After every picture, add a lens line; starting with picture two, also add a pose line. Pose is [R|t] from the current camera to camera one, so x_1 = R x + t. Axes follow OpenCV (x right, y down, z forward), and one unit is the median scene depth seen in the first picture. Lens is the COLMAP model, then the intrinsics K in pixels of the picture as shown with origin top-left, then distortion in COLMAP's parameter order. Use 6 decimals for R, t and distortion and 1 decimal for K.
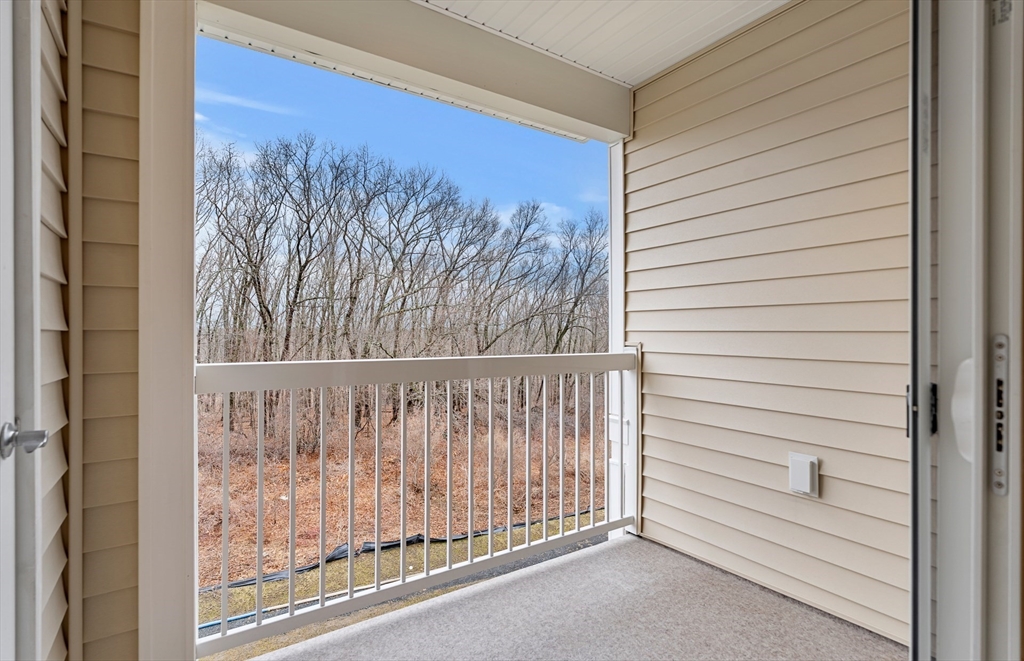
lens RADIAL K [[483.1, 0, 507.1], [0, 483.1, 327.5], [0, 0, 1]] dist [-0.006408, -0.000358]
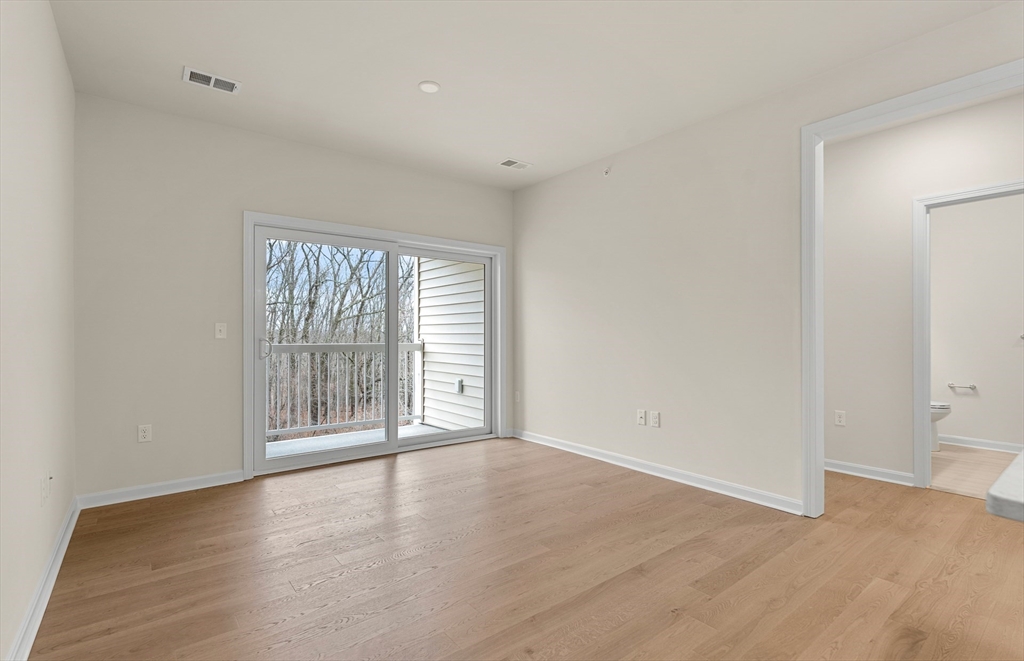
lens RADIAL K [[483.1, 0, 515.1], [0, 483.1, 337.1], [0, 0, 1]] dist [-0.006408, -0.000358]
pose [[0.996541, 0.001609, 0.083084, 0.037029], [-0.002689, 0.999913, 0.012894, -0.000548], [-0.083056, -0.013073, 0.996459, -0.093787]]
